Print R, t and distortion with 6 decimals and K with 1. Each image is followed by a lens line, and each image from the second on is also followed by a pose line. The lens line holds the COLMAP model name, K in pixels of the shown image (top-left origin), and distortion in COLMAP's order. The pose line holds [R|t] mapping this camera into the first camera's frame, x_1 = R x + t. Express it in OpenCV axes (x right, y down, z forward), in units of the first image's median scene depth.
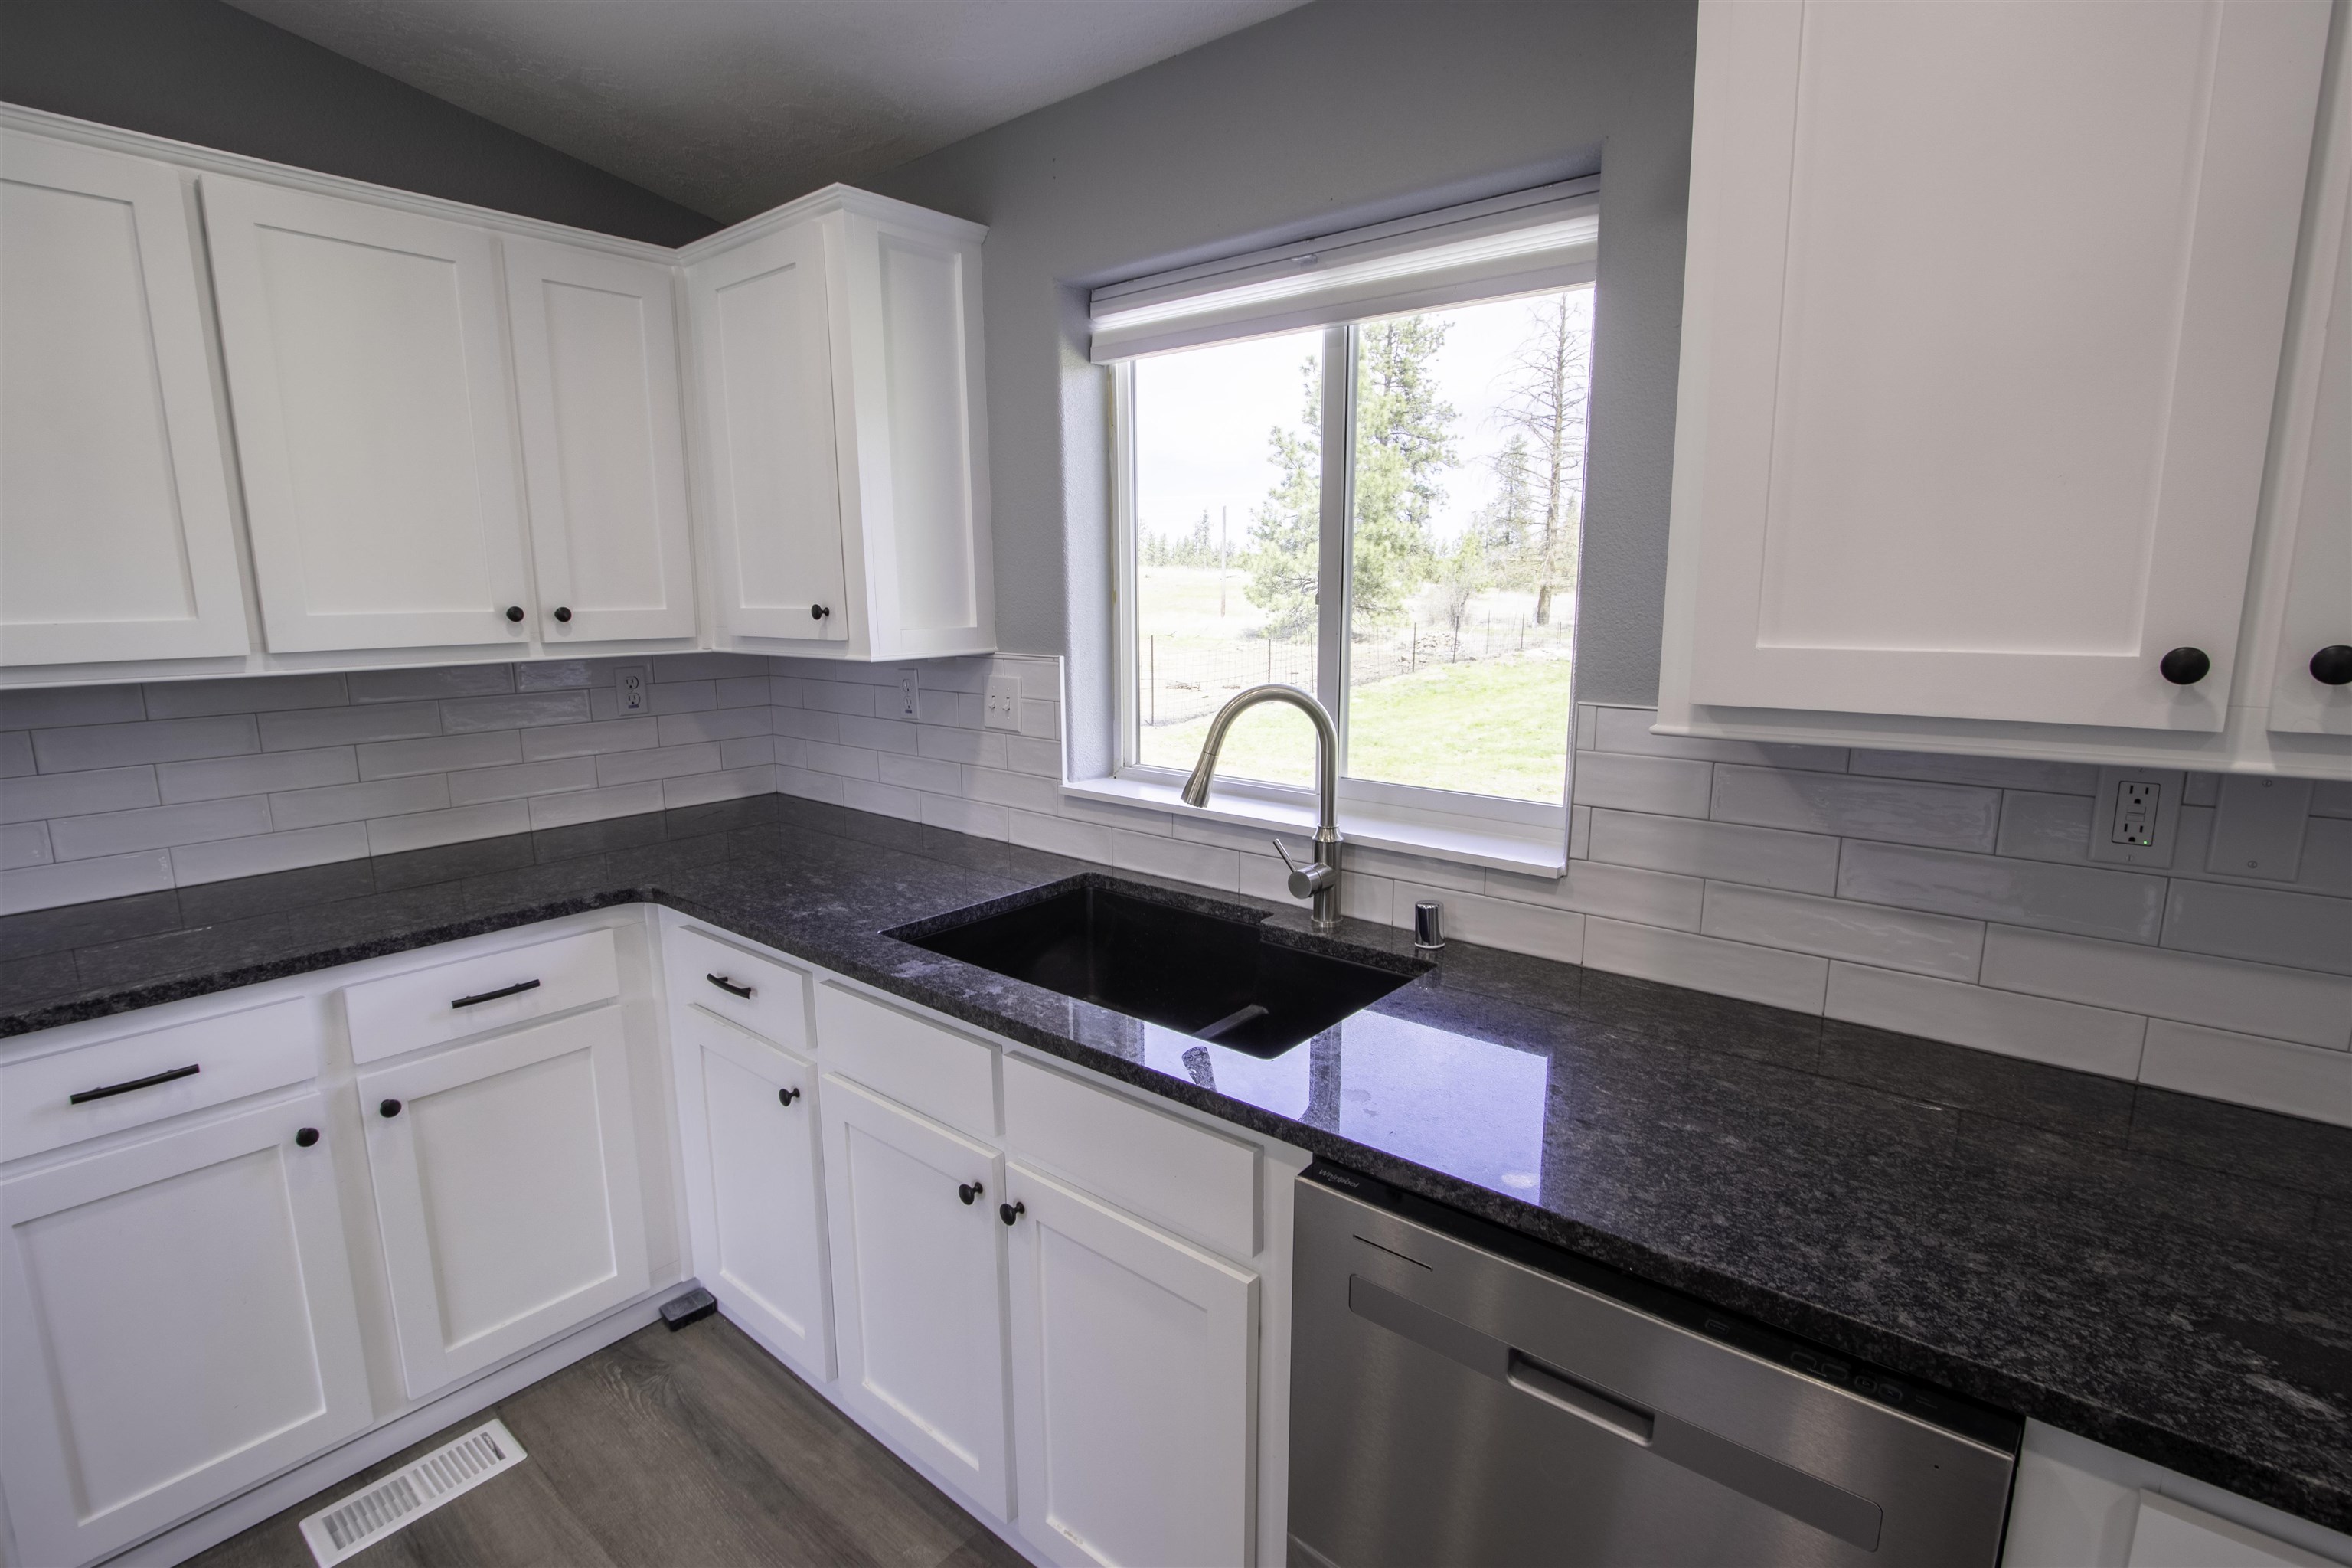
lens RADIAL K [[1083.4, 0, 1185.3], [0, 1083.4, 794.5], [0, 0, 1]] dist [-0.019225, 0.003160]
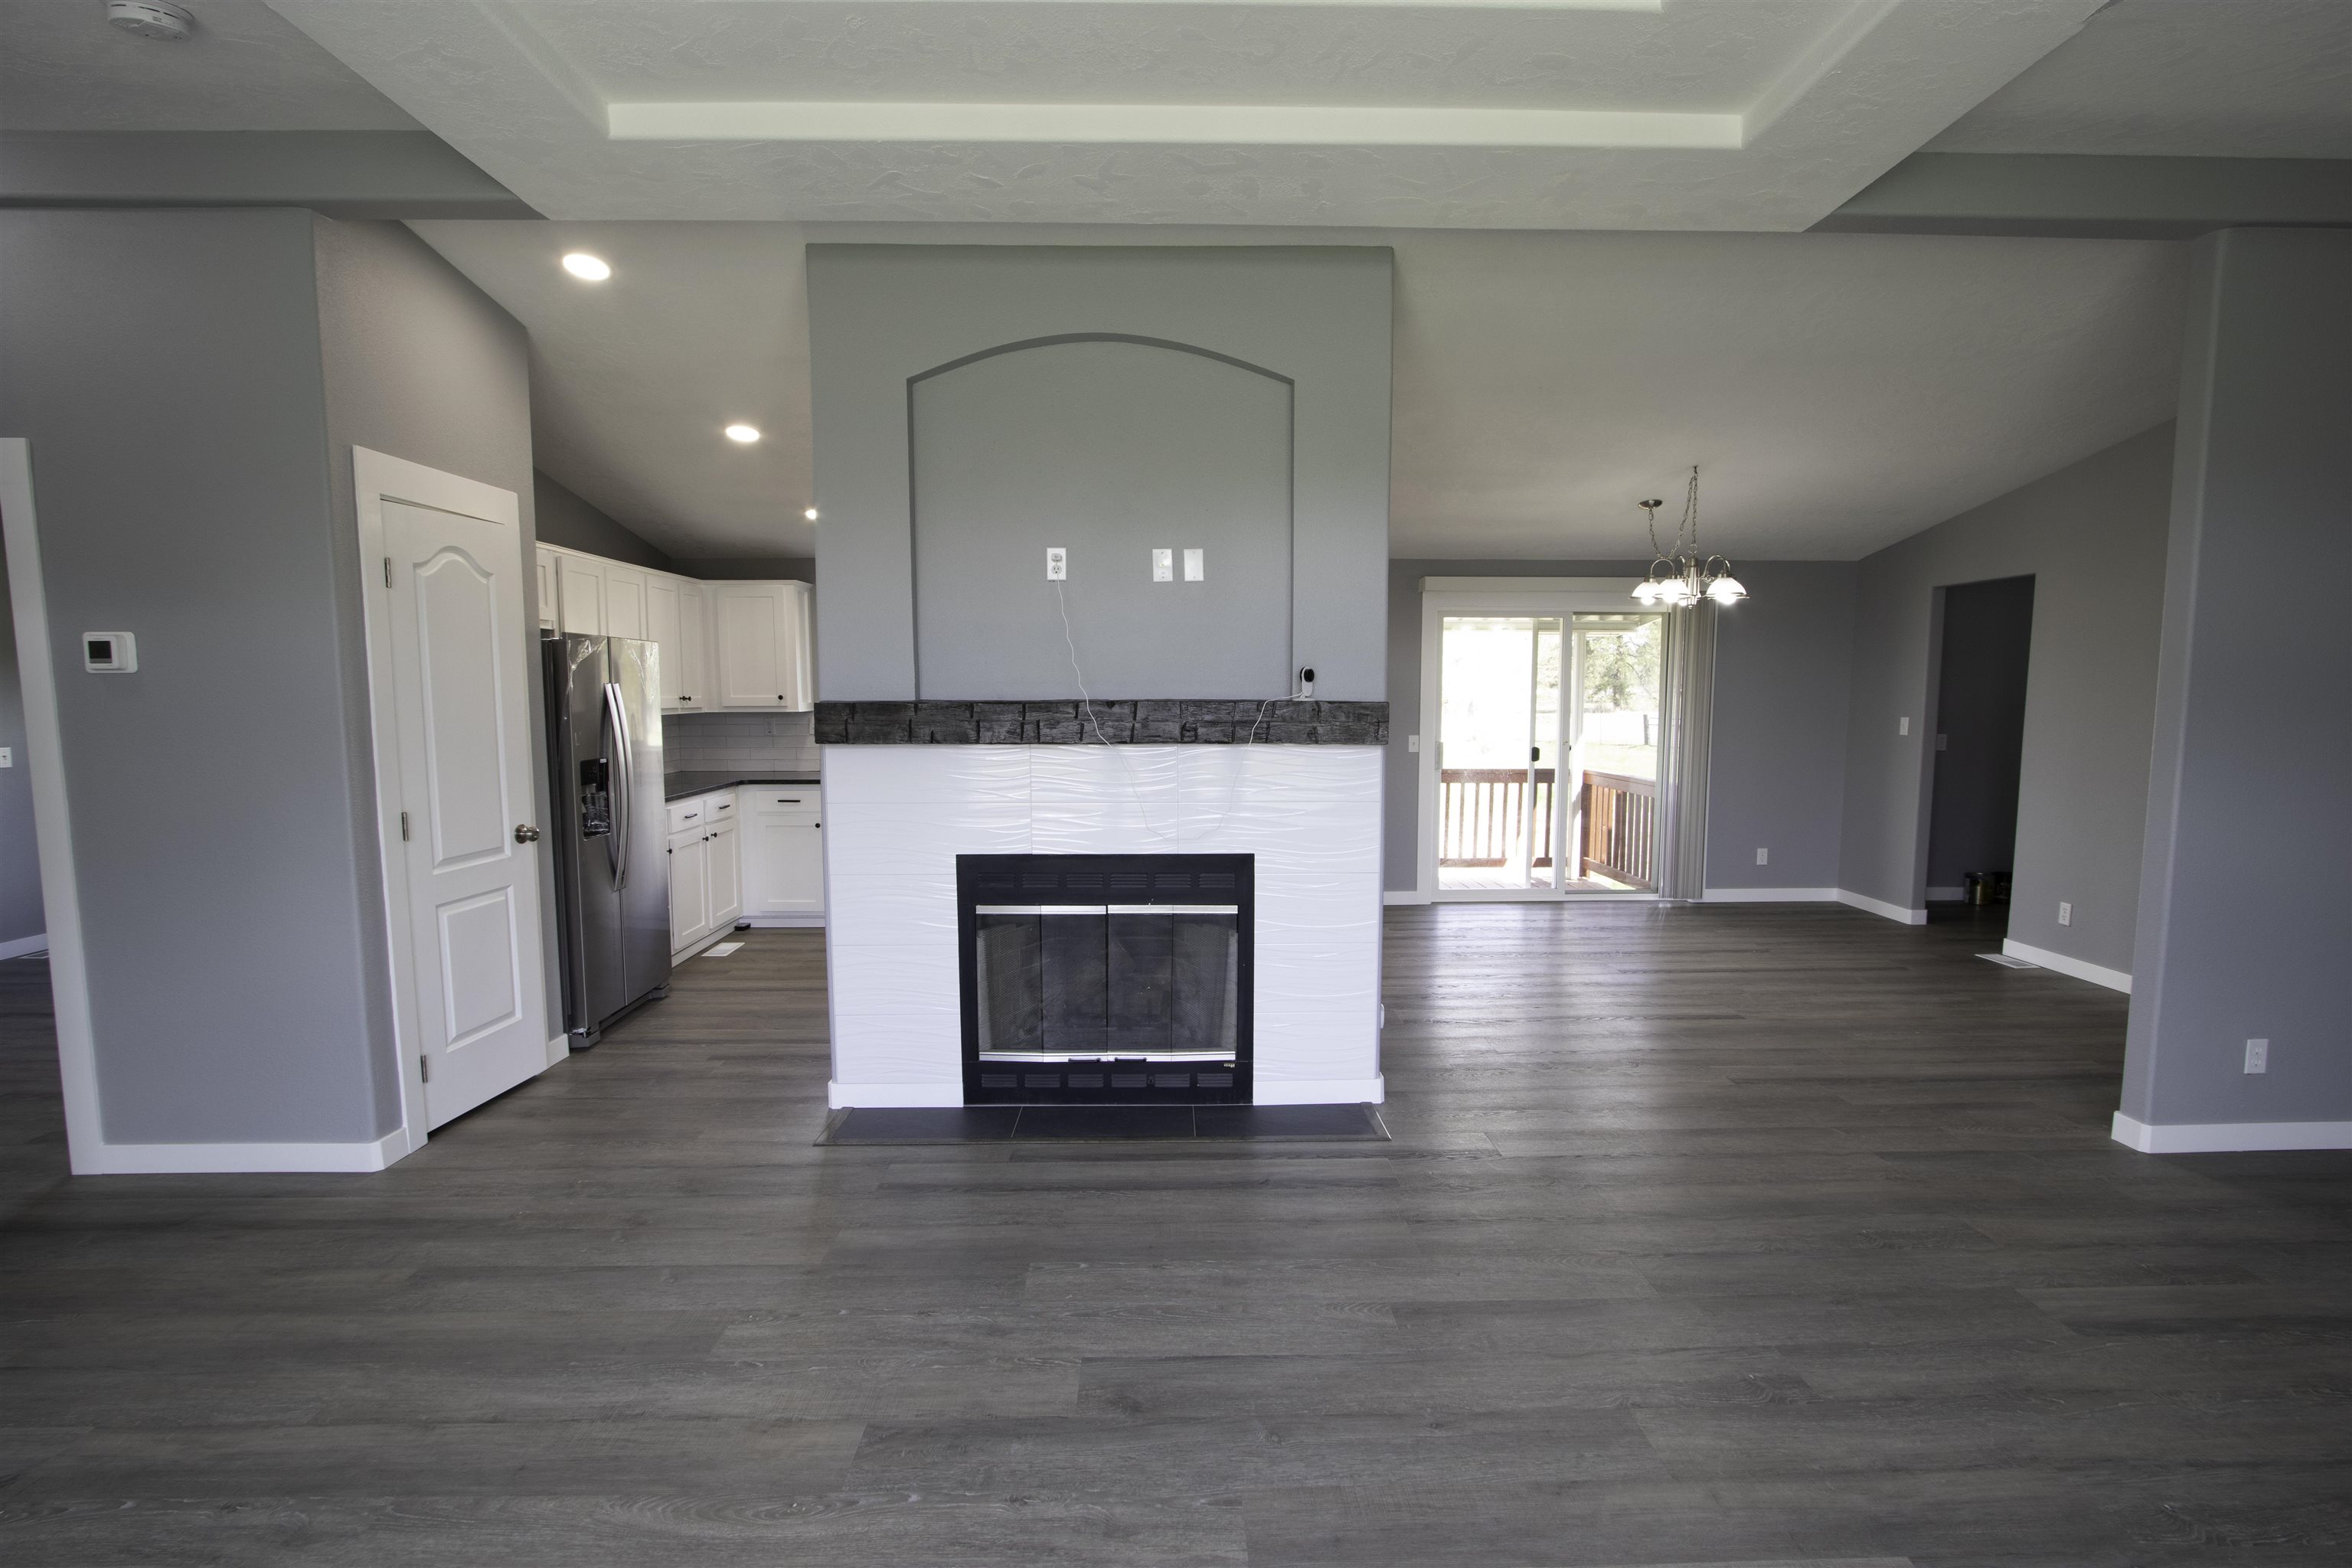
lens RADIAL K [[1083.4, 0, 1185.3], [0, 1083.4, 794.5], [0, 0, 1]] dist [-0.019225, 0.003160]
pose [[0.750810, -0.060937, 0.657702, -1.702329], [0.122865, 0.991241, -0.048420, 0.465512], [-0.648991, 0.117163, 0.751721, -2.402147]]
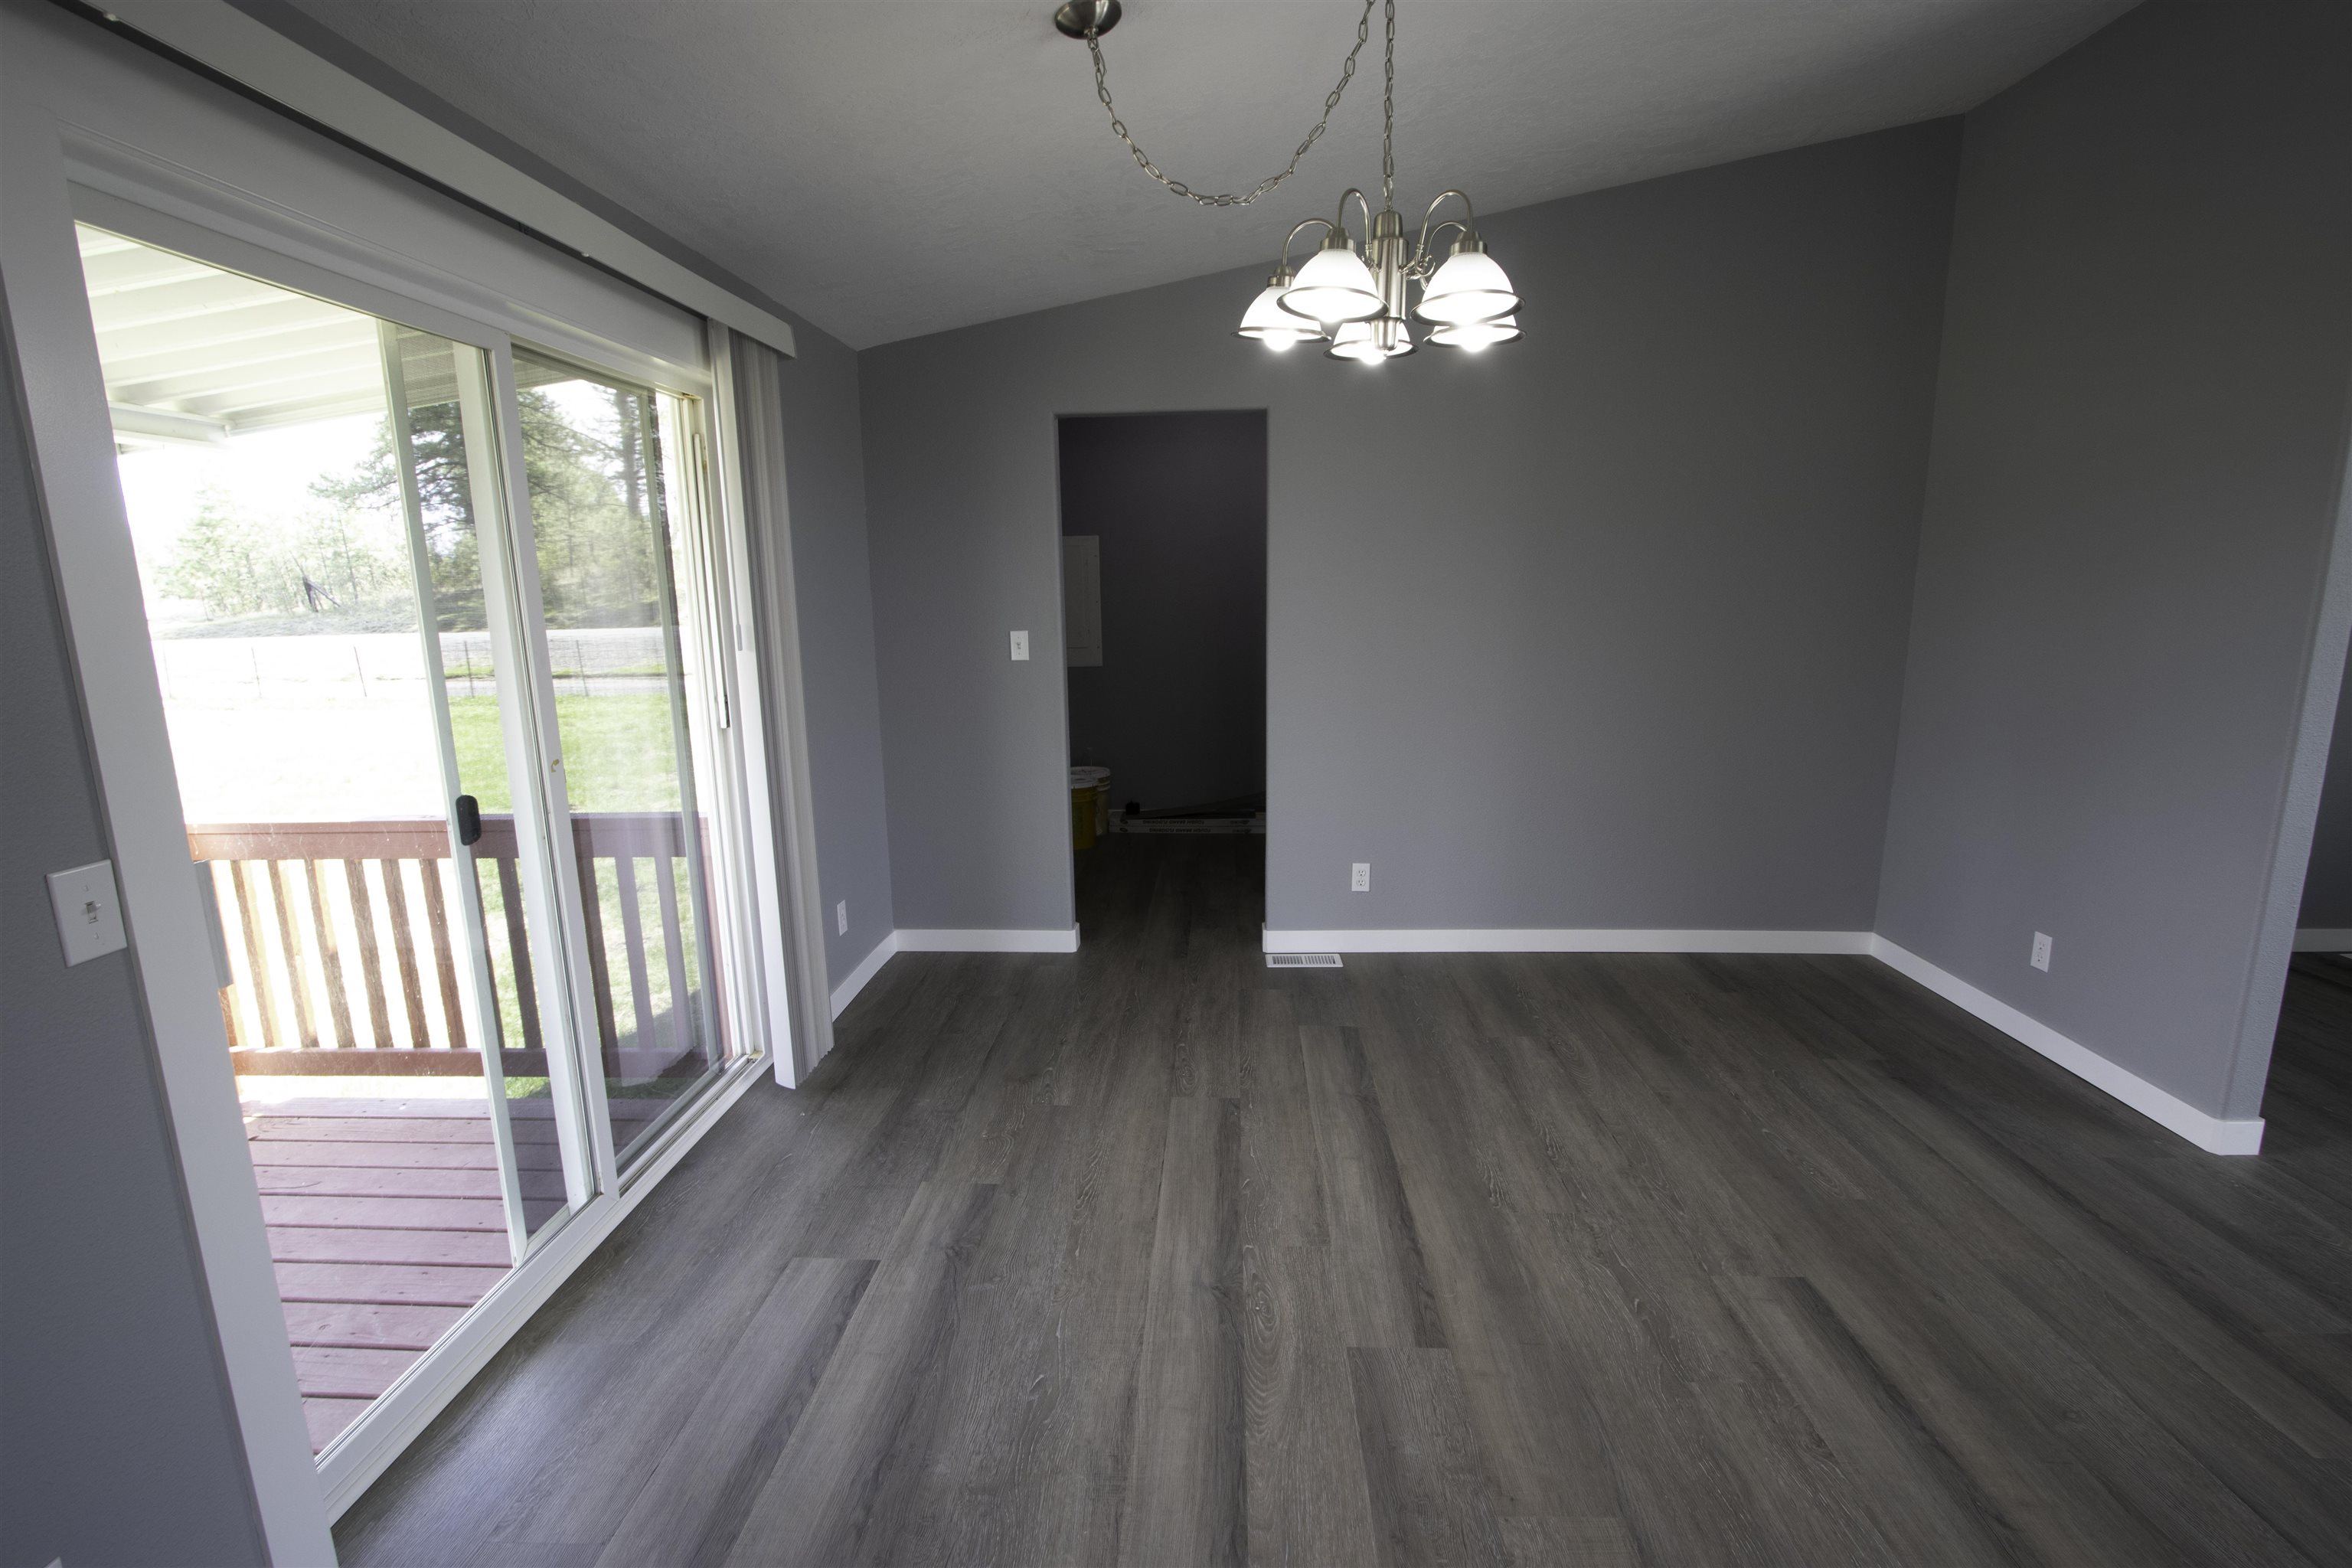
lens RADIAL K [[1083.4, 0, 1185.3], [0, 1083.4, 794.5], [0, 0, 1]] dist [-0.019225, 0.003160]
pose [[-0.610218, -0.139075, 0.779931, 0.455308], [0.167571, 0.939538, 0.298644, 0.054513], [-0.774309, 0.312931, -0.550018, -0.298458]]
